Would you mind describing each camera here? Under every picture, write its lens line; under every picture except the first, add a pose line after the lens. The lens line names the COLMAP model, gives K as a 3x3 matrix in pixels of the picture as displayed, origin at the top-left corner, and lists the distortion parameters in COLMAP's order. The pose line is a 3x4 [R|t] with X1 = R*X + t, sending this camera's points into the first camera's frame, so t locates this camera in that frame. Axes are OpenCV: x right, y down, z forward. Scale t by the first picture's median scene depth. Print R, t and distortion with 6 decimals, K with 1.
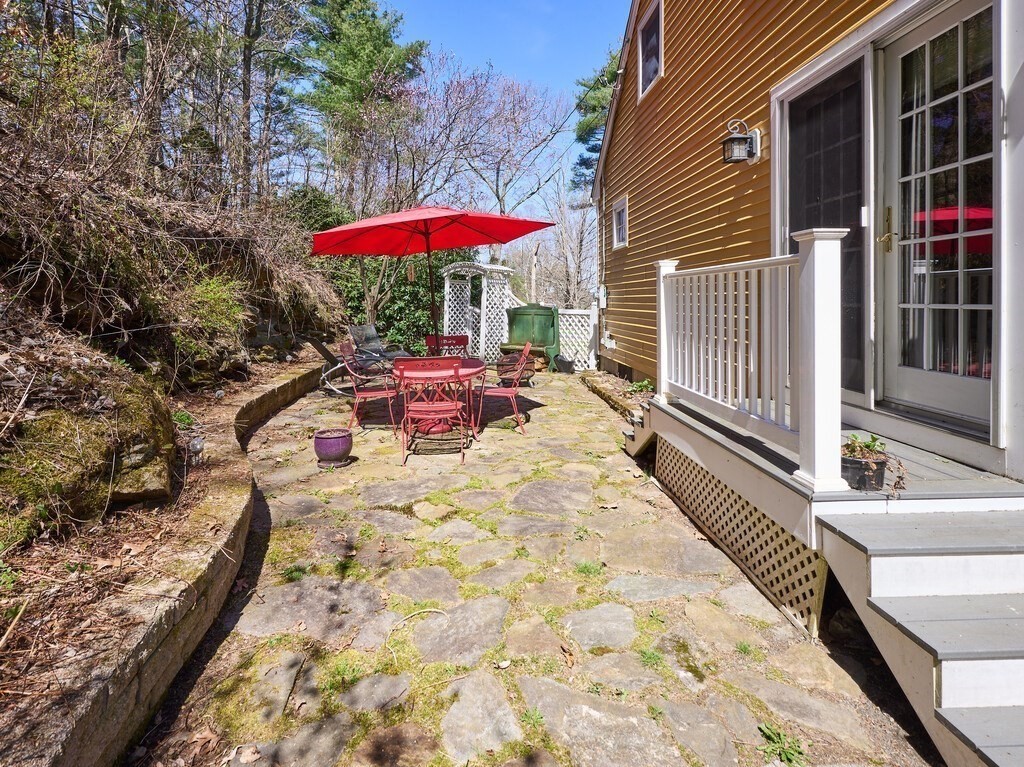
lens RADIAL K [[523.6, 0, 512.7], [0, 523.6, 370.2], [0, 0, 1]] dist [-0.000835, -0.000011]
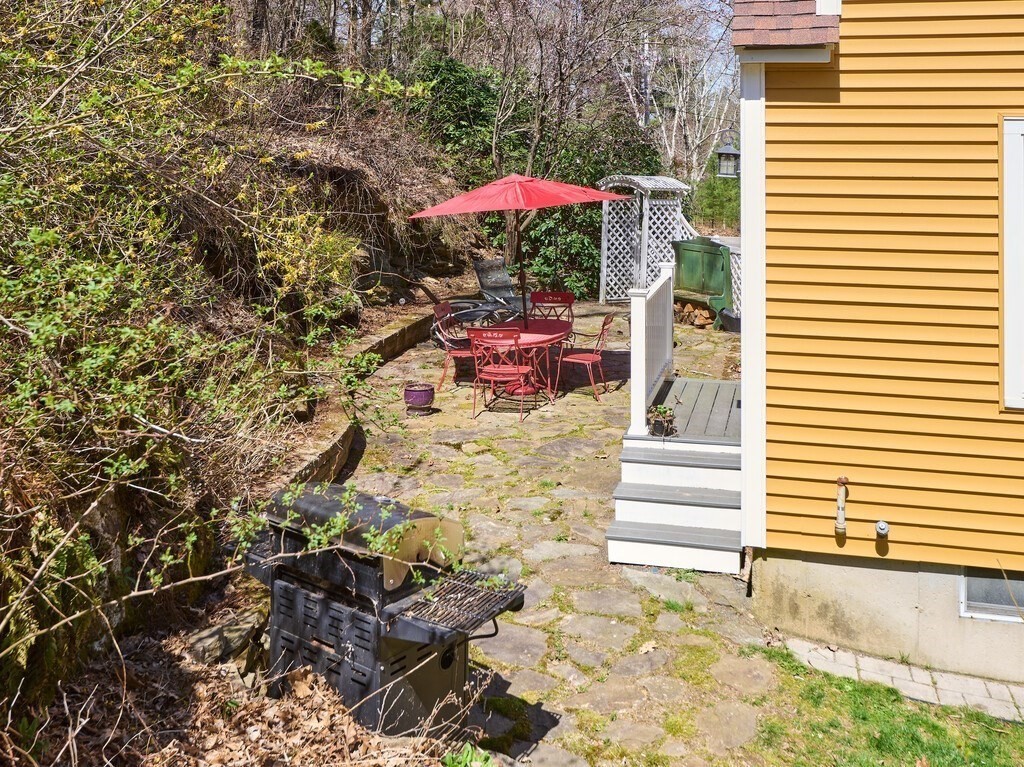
lens RADIAL K [[1007.4, 0, 512.0], [0, 1007.4, 383.5], [0, 0, 1]] dist [-0.011415, -0.000903]
pose [[0.945501, 0.067142, -0.318621, 0.338039], [-0.036013, 0.994070, 0.102609, -0.075076], [0.323621, -0.085543, 0.942312, -0.627678]]
